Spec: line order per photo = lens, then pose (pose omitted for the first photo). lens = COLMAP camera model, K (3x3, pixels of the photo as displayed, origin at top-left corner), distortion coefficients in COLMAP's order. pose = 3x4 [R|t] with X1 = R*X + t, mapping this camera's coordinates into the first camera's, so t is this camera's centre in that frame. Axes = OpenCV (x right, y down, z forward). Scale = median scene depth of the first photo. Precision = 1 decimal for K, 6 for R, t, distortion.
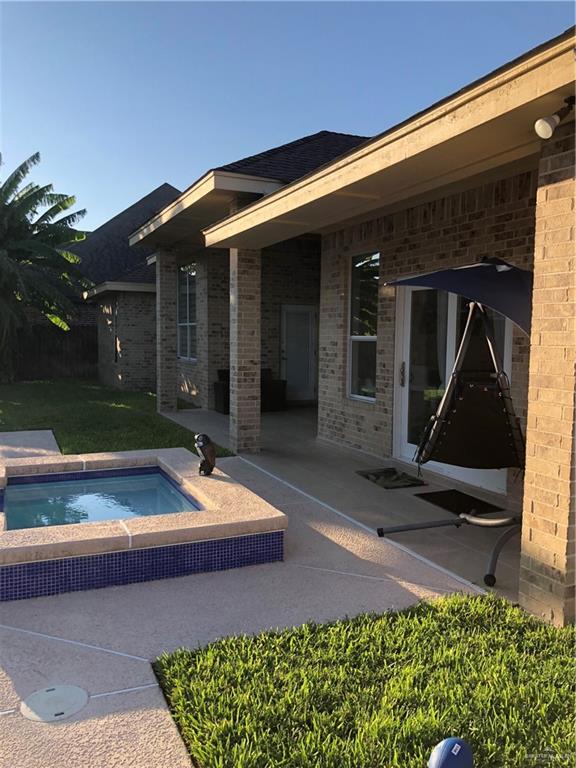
lens RADIAL K [[616.4, 0, 288.0], [0, 616.4, 384.0], [0, 0, 1]] dist [0.000375, 0.007683]
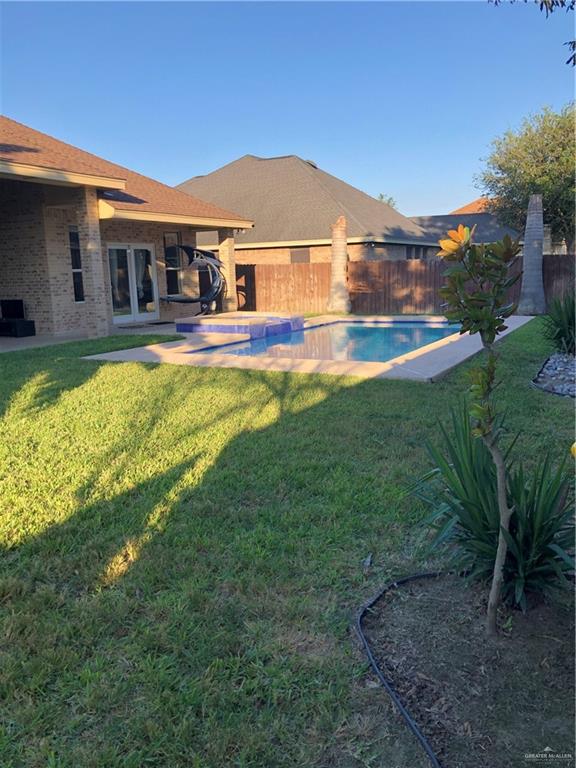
lens RADIAL K [[631.0, 0, 288.0], [0, 631.0, 384.0], [0, 0, 1]] dist [0.014960, 0.005914]
pose [[-0.615508, -0.140170, 0.775566, -1.918202], [0.078827, 0.968174, 0.237539, -0.151136], [-0.784179, 0.207343, -0.584870, 1.744707]]
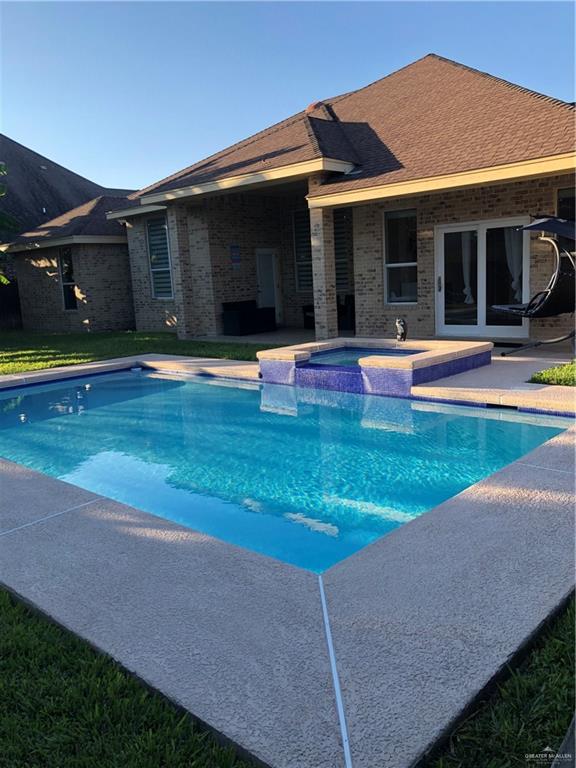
lens RADIAL K [[631.0, 0, 288.0], [0, 631.0, 384.0], [0, 0, 1]] dist [0.014960, 0.005914]
pose [[0.920628, -0.125647, 0.369671, -0.813923], [0.094259, 0.990323, 0.101859, 0.036840], [-0.378892, -0.058930, 0.923563, -0.417633]]
